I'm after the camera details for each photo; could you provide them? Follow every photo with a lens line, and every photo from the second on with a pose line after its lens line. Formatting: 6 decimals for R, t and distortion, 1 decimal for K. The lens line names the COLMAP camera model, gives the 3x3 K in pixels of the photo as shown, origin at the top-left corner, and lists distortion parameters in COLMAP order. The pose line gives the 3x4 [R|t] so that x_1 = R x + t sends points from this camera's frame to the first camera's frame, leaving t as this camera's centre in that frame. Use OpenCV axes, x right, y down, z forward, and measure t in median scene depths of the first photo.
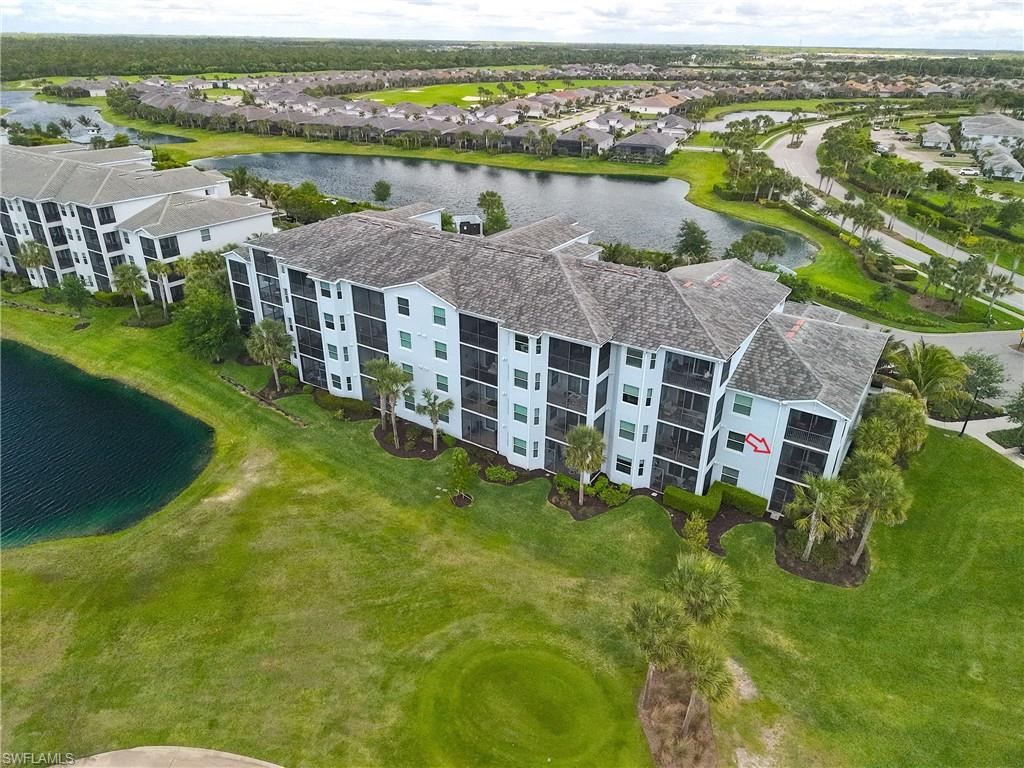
lens RADIAL K [[698.2, 0, 514.6], [0, 698.2, 385.5], [0, 0, 1]] dist [0.019024, -0.010518]
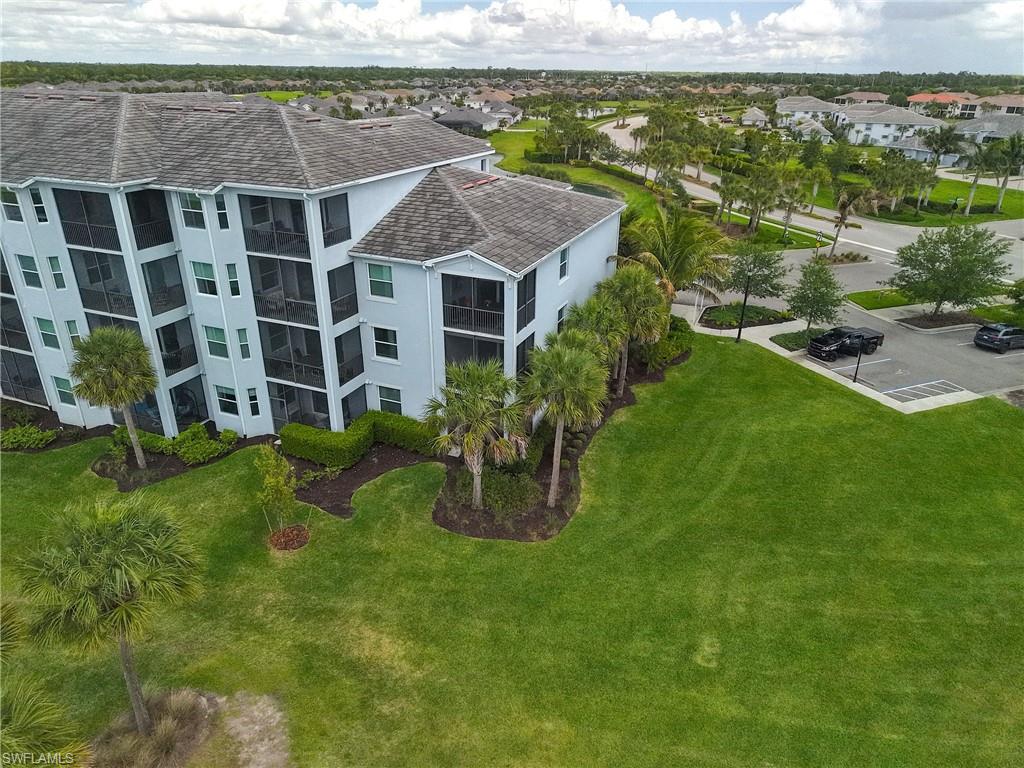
lens RADIAL K [[696.8, 0, 522.5], [0, 696.8, 378.8], [0, 0, 1]] dist [0.039743, -0.043870]
pose [[0.982879, -0.078199, 0.166834, 0.312080], [0.085599, 0.995619, -0.037624, 0.139759], [-0.163161, 0.051261, 0.985267, 0.325450]]
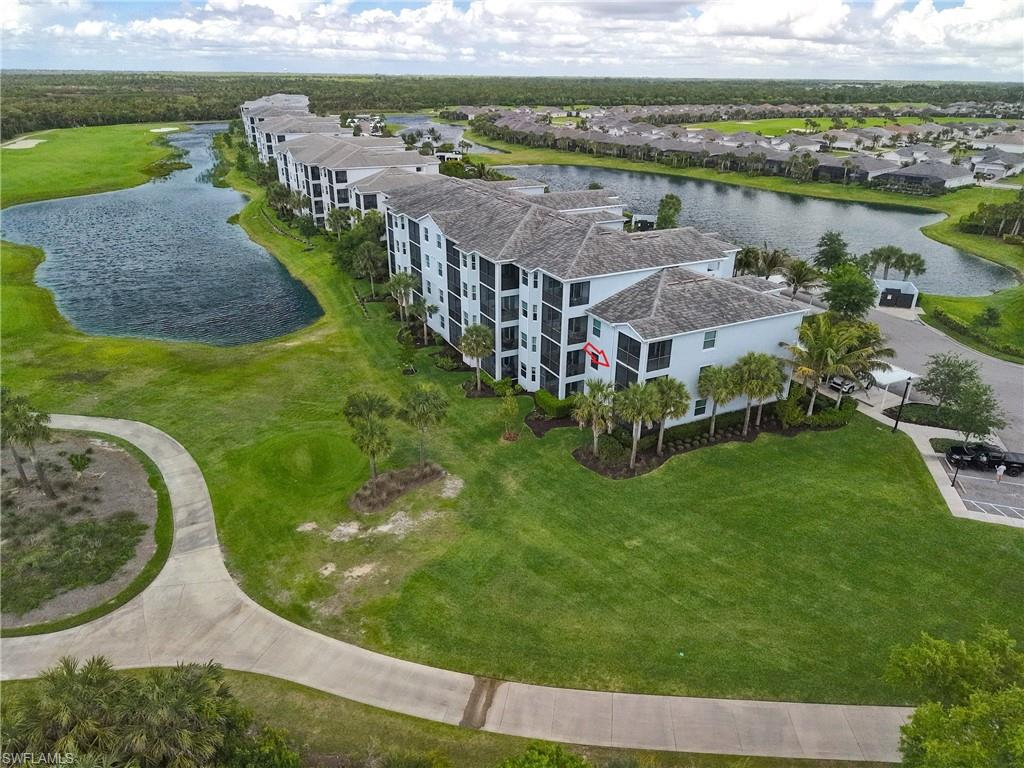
lens RADIAL K [[698.2, 0, 514.6], [0, 698.2, 385.5], [0, 0, 1]] dist [0.019024, -0.010518]
pose [[0.871072, 0.195668, -0.450496, 0.696693], [-0.217321, 0.976093, 0.003746, 0.137868], [0.440459, 0.094639, 0.892770, -0.110530]]
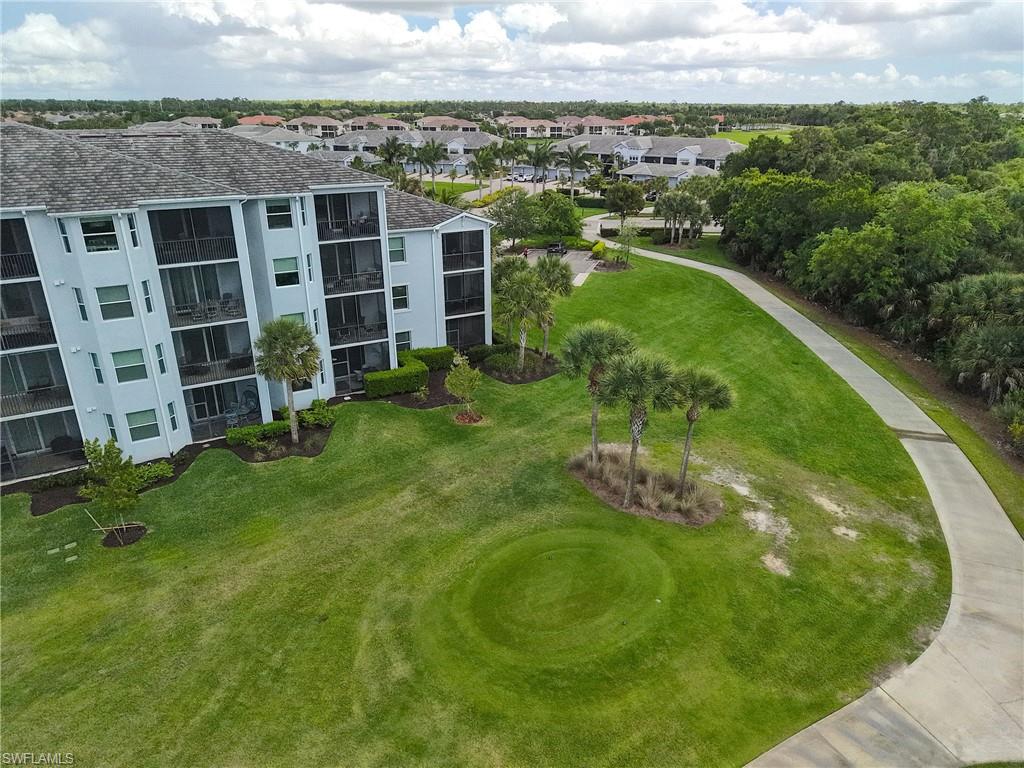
lens RADIAL K [[663.6, 0, 527.4], [0, 663.6, 407.9], [0, 0, 1]] dist [0.010492, -0.002902]
pose [[0.447073, -0.385021, 0.807394, -0.316015], [0.400898, 0.893138, 0.203924, 0.092660], [-0.799629, 0.232513, 0.553652, 0.417656]]
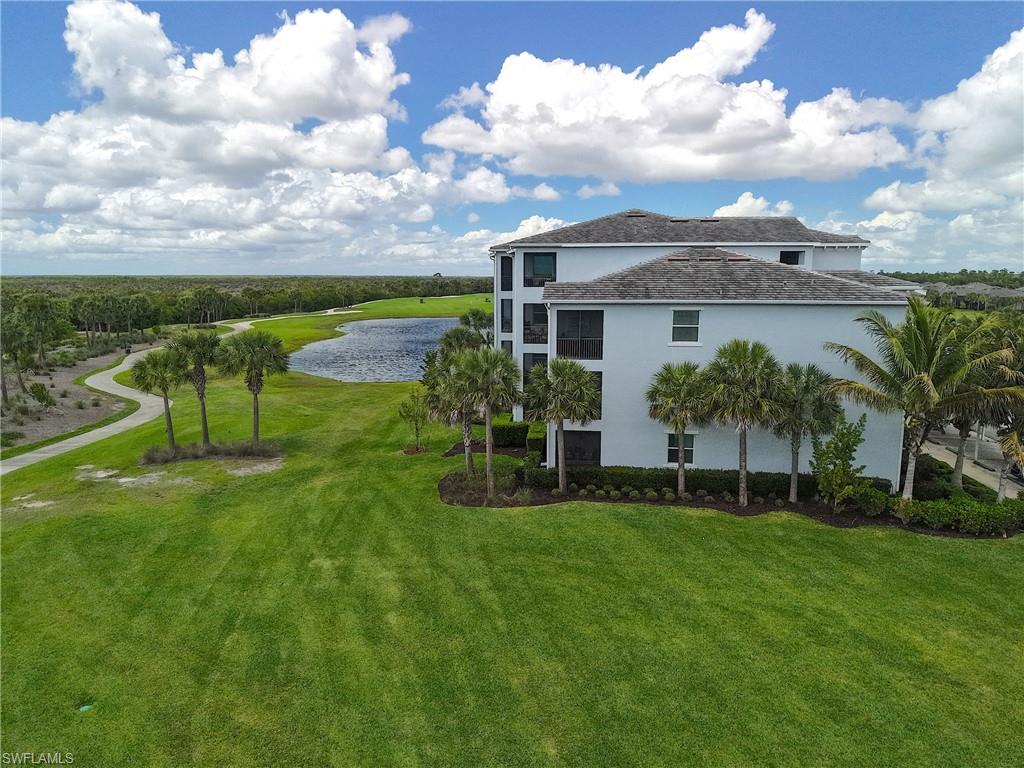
lens RADIAL K [[698.2, 0, 514.6], [0, 698.2, 385.5], [0, 0, 1]] dist [0.019024, -0.010518]
pose [[0.435183, 0.117167, -0.892686, 0.959103], [-0.395245, 0.915711, -0.072492, 0.165113], [0.808948, 0.384377, 0.444812, 0.571618]]
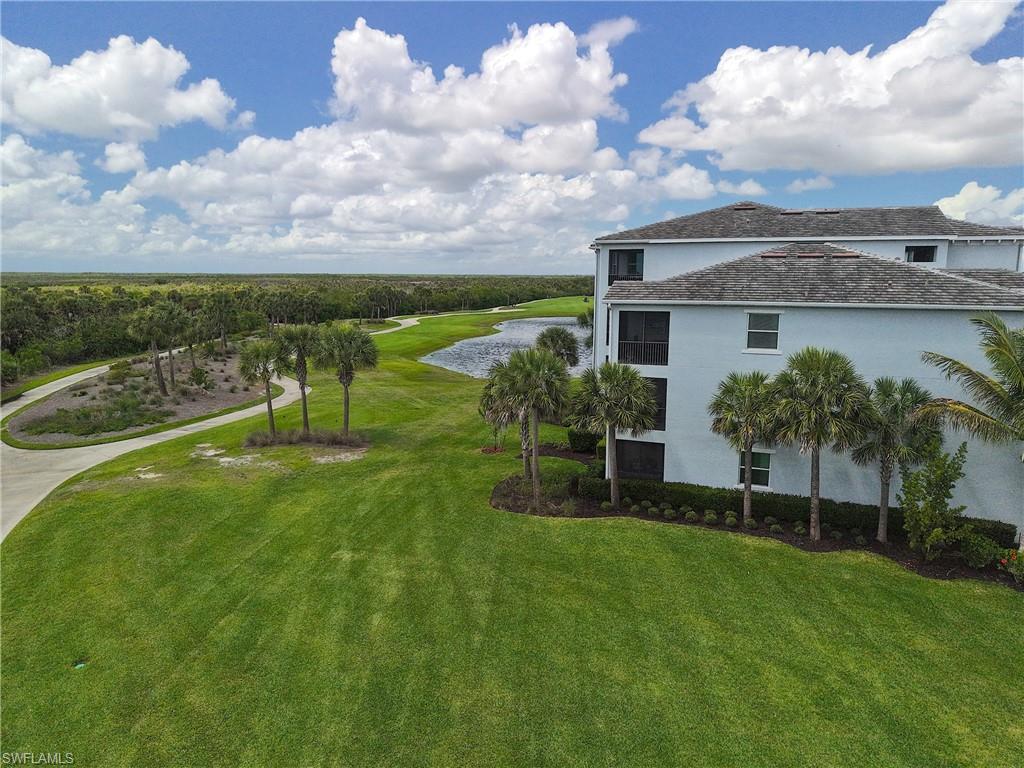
lens RADIAL K [[698.2, 0, 514.6], [0, 698.2, 385.5], [0, 0, 1]] dist [0.019024, -0.010518]
pose [[0.189741, 0.131749, -0.972954, 0.970314], [-0.440005, 0.897286, 0.035695, 0.116689], [0.877721, 0.421332, 0.228222, 0.670412]]
